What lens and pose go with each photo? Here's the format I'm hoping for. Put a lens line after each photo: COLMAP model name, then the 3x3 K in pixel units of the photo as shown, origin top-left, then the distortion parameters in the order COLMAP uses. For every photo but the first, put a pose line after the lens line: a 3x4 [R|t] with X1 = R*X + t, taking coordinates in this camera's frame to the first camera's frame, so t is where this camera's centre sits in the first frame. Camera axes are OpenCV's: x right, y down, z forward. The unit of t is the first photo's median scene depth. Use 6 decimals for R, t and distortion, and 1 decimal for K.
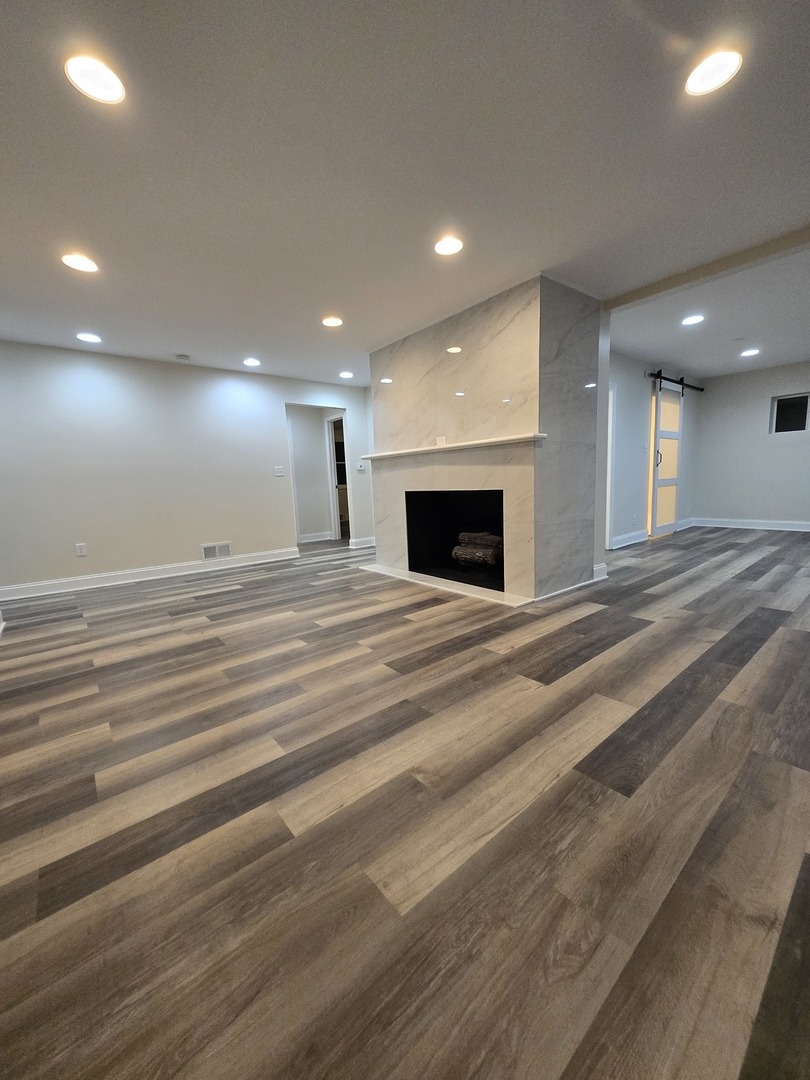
lens RADIAL K [[420.8, 0, 410.2], [0, 420.8, 538.4], [0, 0, 1]] dist [-0.004072, -0.000256]
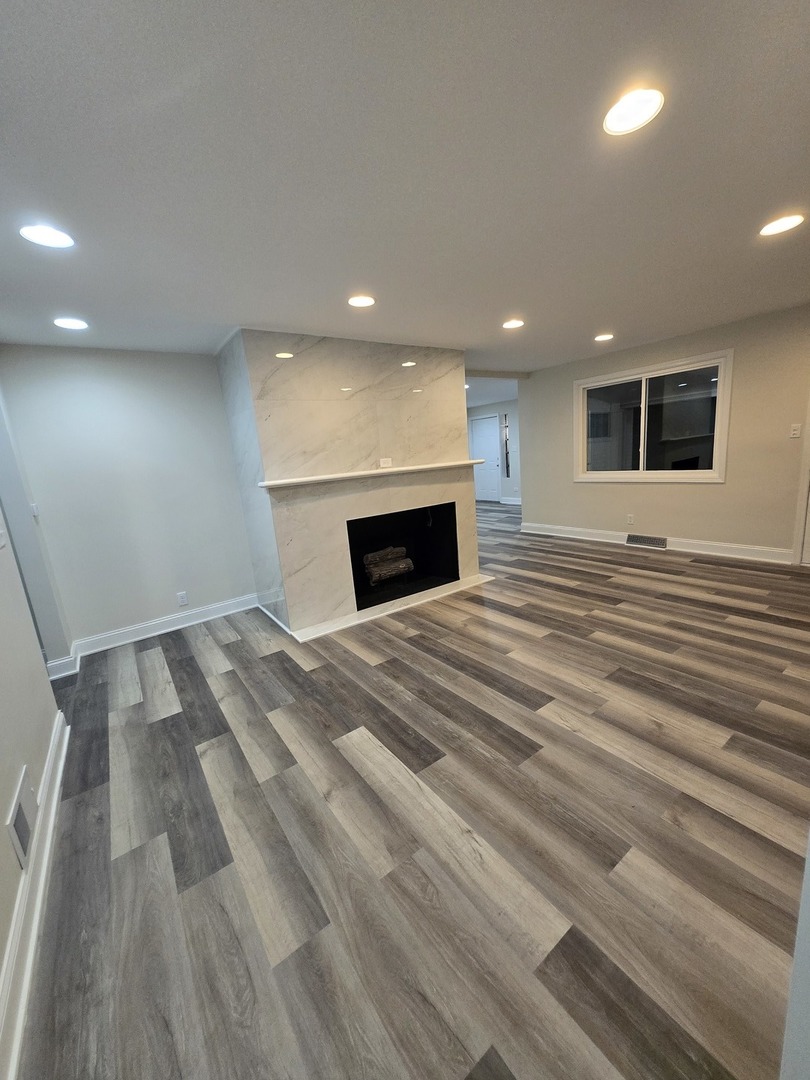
lens RADIAL K [[420.8, 0, 410.0], [0, 420.8, 541.6], [0, 0, 1]] dist [-0.004072, -0.000256]
pose [[0.073232, -0.167416, 0.983163, -1.235409], [0.213766, 0.965533, 0.148491, -0.249796], [-0.974136, 0.199292, 0.106495, 1.166957]]
